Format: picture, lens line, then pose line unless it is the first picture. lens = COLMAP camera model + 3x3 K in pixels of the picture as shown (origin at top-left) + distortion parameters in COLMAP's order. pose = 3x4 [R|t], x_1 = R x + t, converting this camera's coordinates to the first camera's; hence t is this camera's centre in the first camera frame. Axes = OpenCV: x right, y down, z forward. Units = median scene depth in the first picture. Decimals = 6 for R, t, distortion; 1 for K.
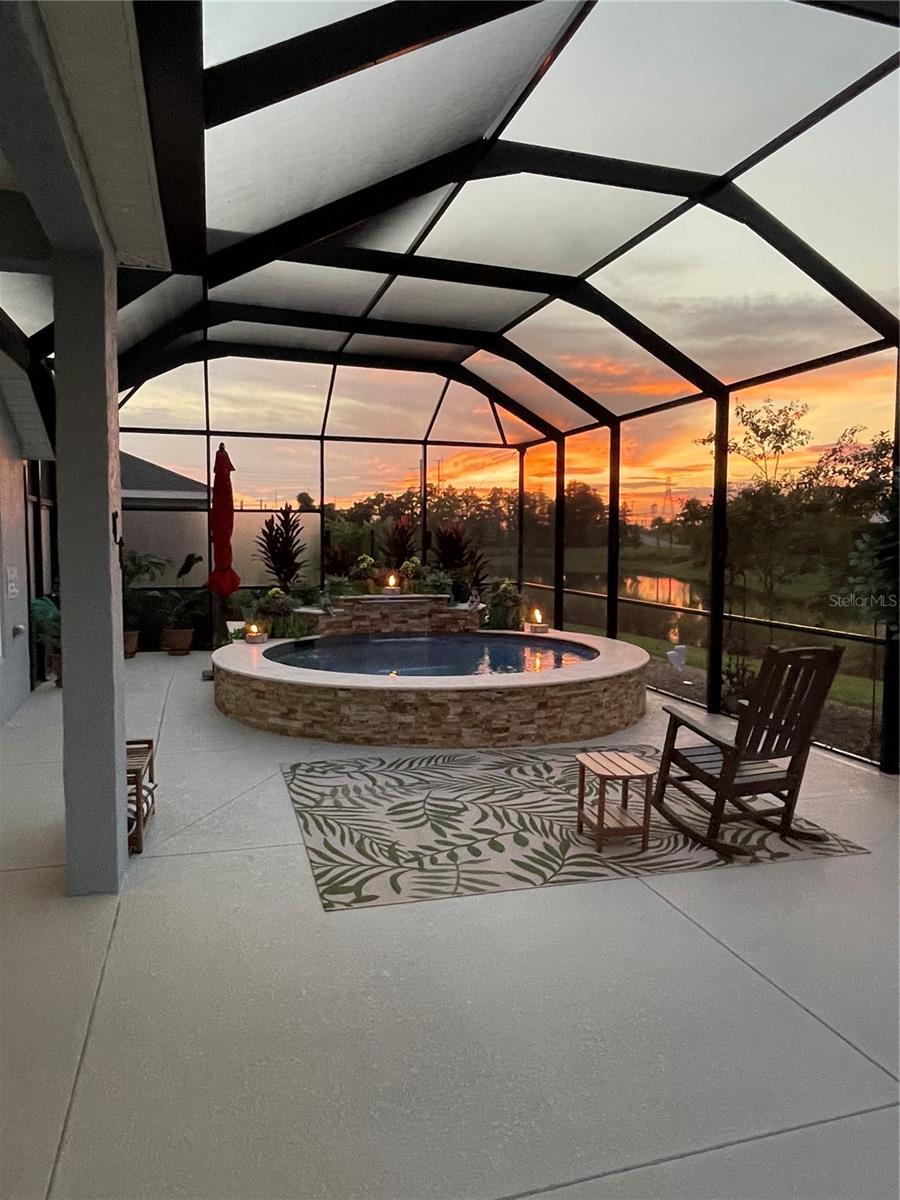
lens RADIAL K [[790.5, 0, 455.4], [0, 790.5, 597.8], [0, 0, 1]] dist [0.007061, 0.002098]
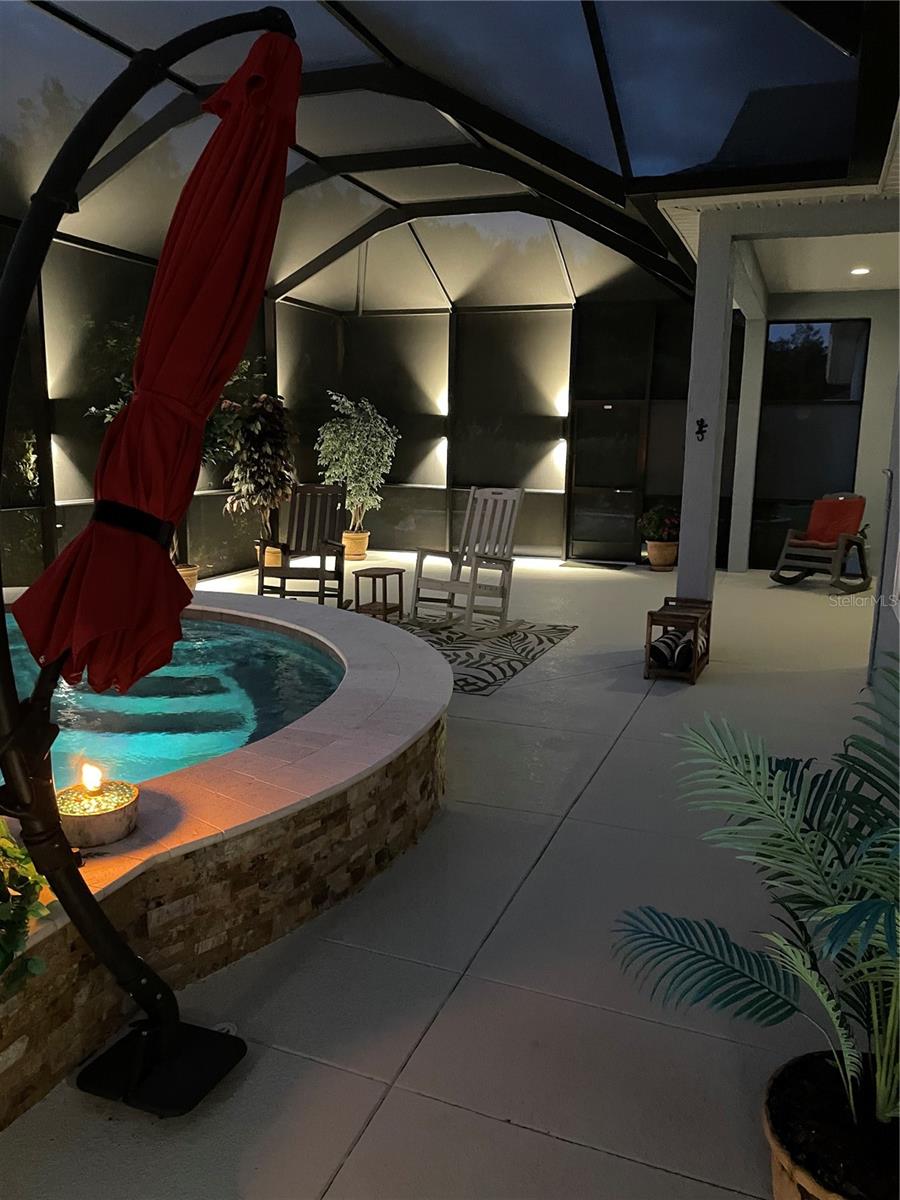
lens RADIAL K [[902.8, 0, 450.6], [0, 902.8, 600.0], [0, 0, 1]] dist [0.074404, -0.002711]
pose [[-0.779881, -0.127546, 0.612795, -0.547348], [0.029094, 0.970574, 0.239041, -0.082193], [-0.625252, 0.204252, -0.753221, 1.240089]]
